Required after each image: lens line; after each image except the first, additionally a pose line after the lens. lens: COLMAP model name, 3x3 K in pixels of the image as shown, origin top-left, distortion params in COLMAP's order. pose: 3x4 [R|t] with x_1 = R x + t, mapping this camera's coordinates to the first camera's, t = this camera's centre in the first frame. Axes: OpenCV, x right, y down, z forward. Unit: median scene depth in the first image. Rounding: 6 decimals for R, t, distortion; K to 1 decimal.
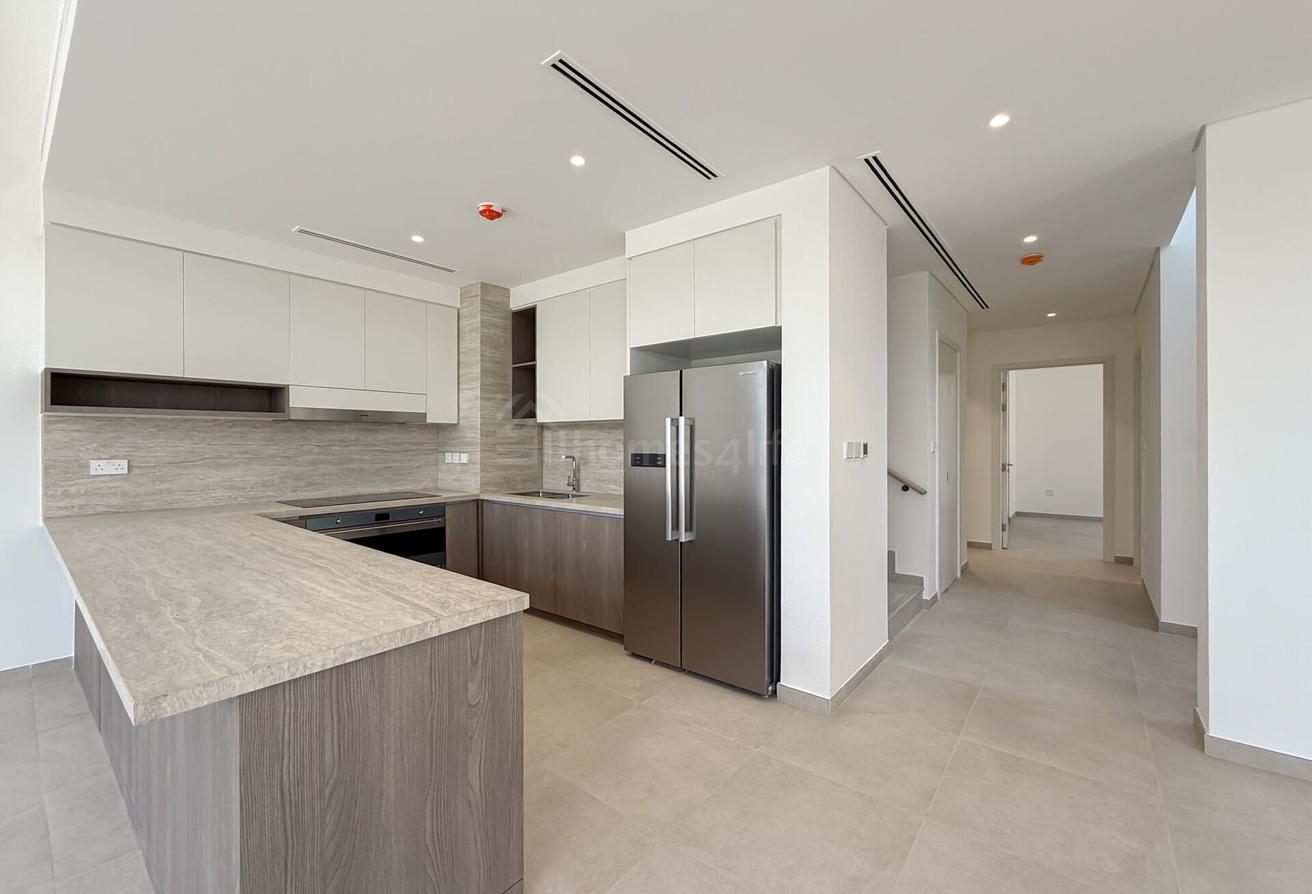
lens RADIAL K [[534.4, 0, 656.0], [0, 534.4, 447.0], [0, 0, 1]] dist [-0.002080, -0.000115]
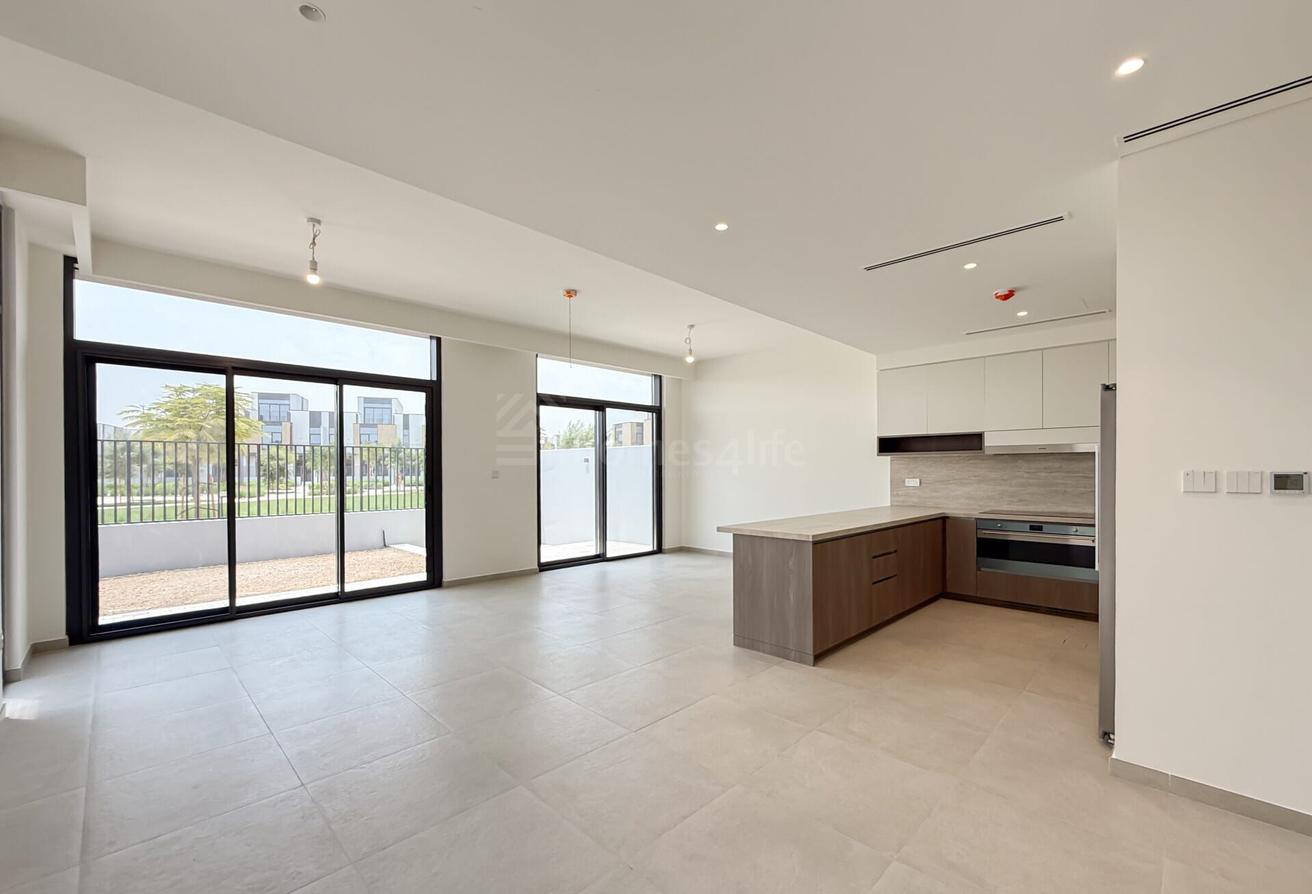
lens RADIAL K [[538.7, 0, 655.6], [0, 538.7, 467.3], [0, 0, 1]] dist [-0.000008, -0.000116]
pose [[-0.100775, -0.003097, -0.994904, 1.015882], [-0.005550, 0.999981, -0.002551, -0.007428], [0.994894, 0.005265, -0.100790, 0.251366]]
